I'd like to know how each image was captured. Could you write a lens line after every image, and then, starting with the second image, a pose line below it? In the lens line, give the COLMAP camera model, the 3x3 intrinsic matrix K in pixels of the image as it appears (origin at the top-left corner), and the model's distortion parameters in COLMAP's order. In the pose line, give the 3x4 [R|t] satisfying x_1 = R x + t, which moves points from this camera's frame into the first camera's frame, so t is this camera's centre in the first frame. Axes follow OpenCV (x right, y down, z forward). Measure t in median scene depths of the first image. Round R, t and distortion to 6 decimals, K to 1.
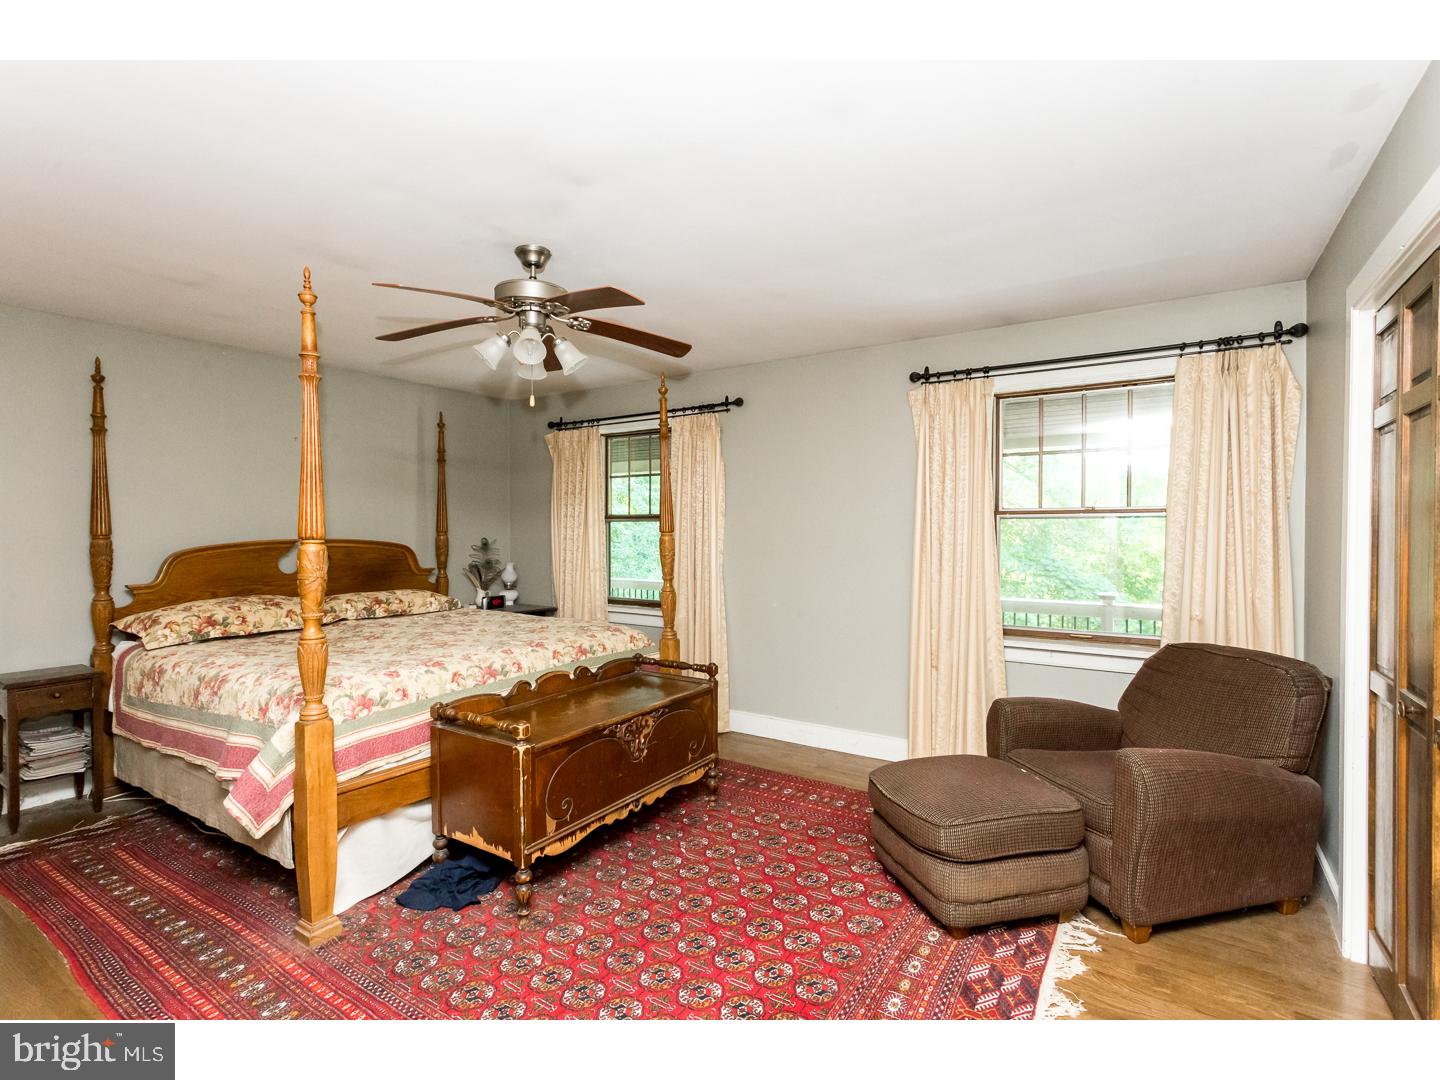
lens RADIAL K [[684.0, 0, 714.0], [0, 684.0, 537.9], [0, 0, 1]] dist [0.001309, 0.000234]
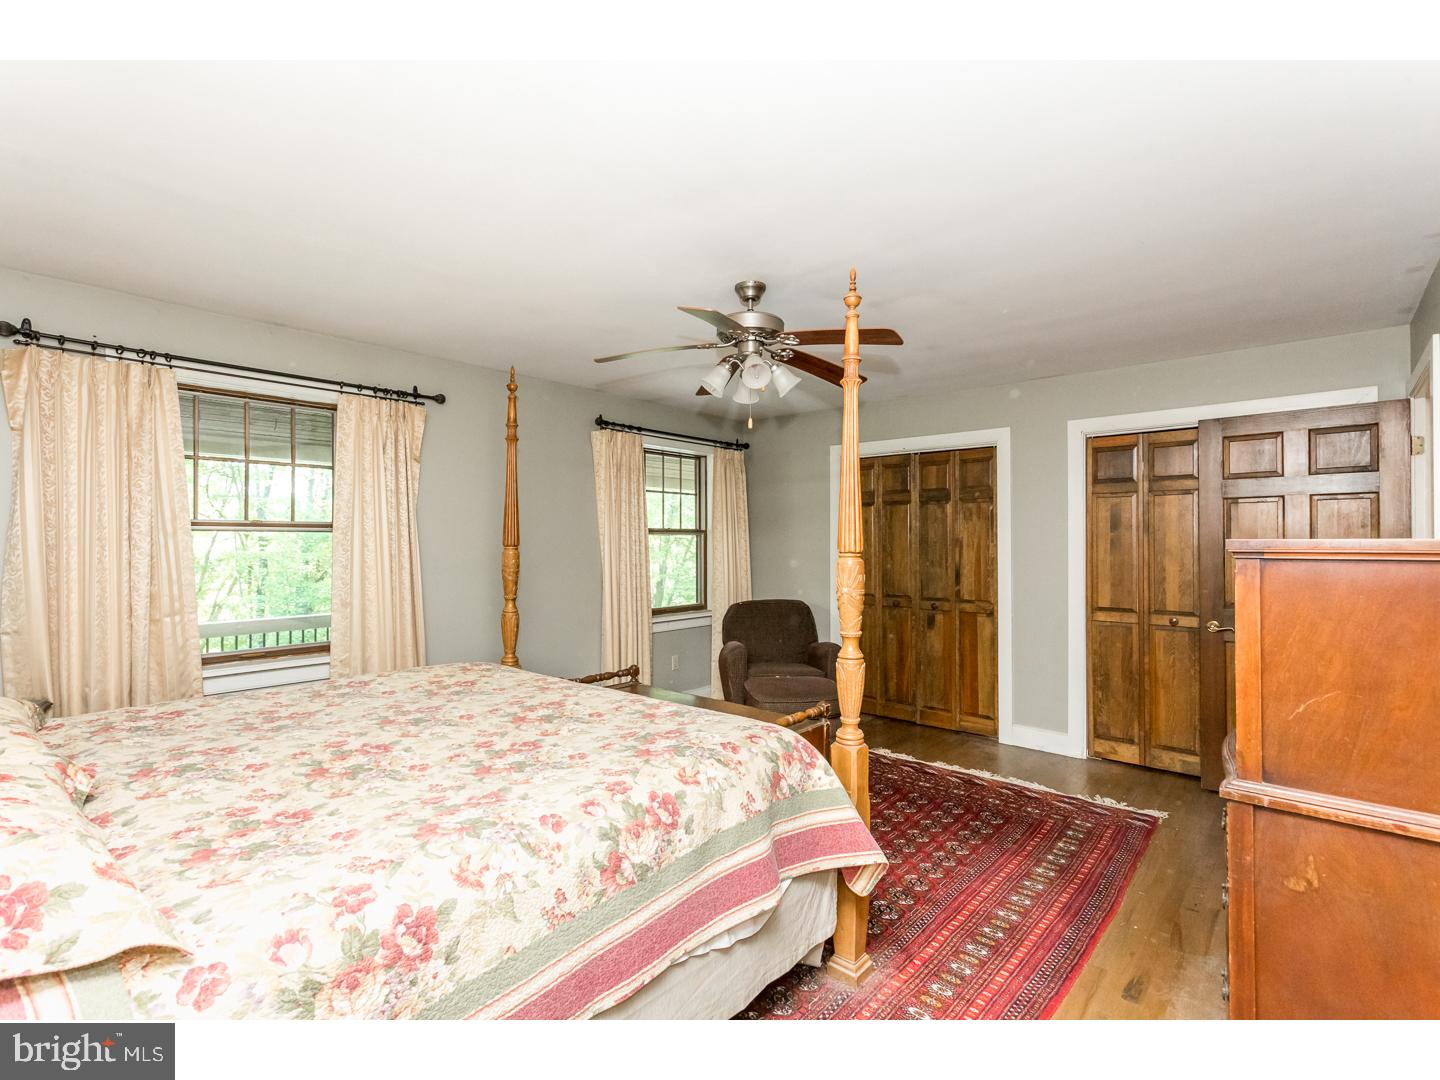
lens RADIAL K [[684.0, 0, 712.0], [0, 684.0, 541.7], [0, 0, 1]] dist [0.001309, 0.000234]
pose [[0.146629, -0.000189, 0.989192, -0.776057], [0.015115, 0.999884, -0.002049, -0.007181], [-0.989076, 0.015252, 0.146614, 0.520757]]
